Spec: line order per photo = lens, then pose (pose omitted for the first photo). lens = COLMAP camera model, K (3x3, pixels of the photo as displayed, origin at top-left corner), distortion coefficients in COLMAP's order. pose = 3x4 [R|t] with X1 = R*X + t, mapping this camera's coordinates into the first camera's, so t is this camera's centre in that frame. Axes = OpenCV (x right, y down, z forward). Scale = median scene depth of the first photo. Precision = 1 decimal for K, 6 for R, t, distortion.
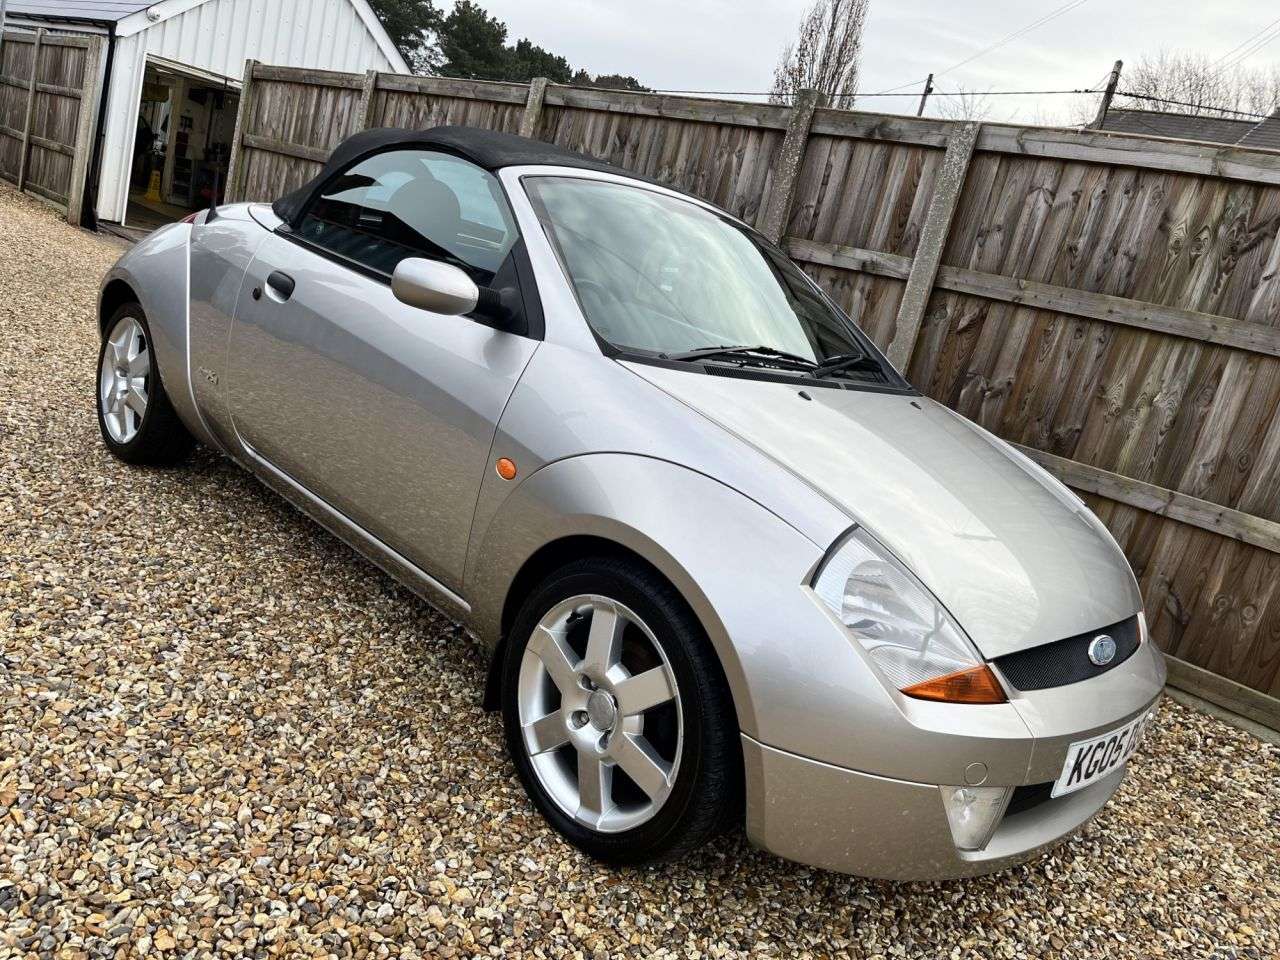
lens RADIAL K [[987.1, 0, 634.2], [0, 987.1, 483.8], [0, 0, 1]] dist [0.083153, -0.124288]
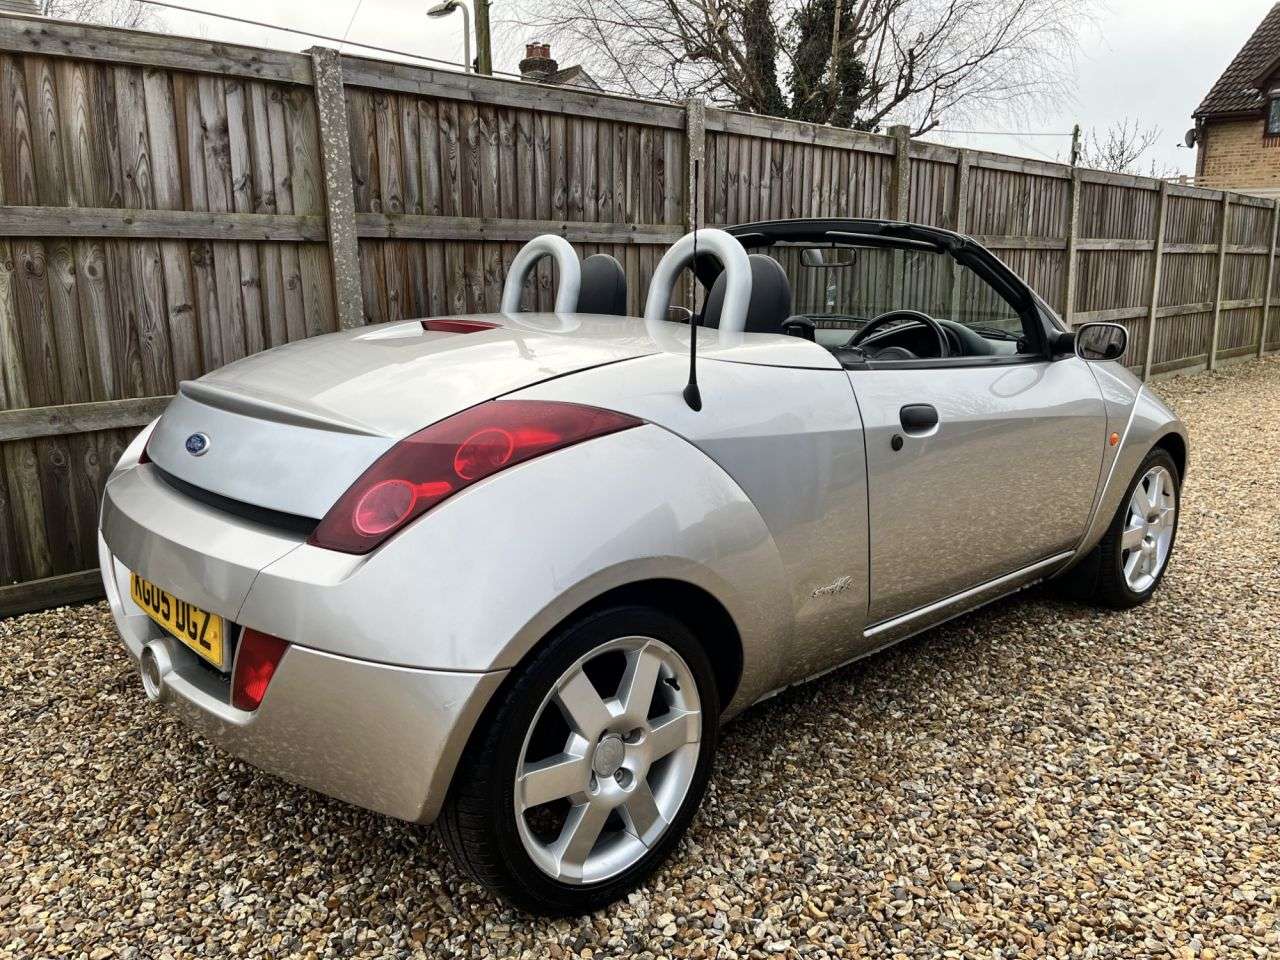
lens RADIAL K [[970.2, 0, 645.1], [0, 970.2, 473.5], [0, 0, 1]] dist [0.067595, -0.123140]
pose [[0.037947, -0.423844, 0.904940, -1.597151], [0.234536, 0.884074, 0.404236, -0.760009], [-0.971367, 0.196901, 0.132955, 1.599738]]
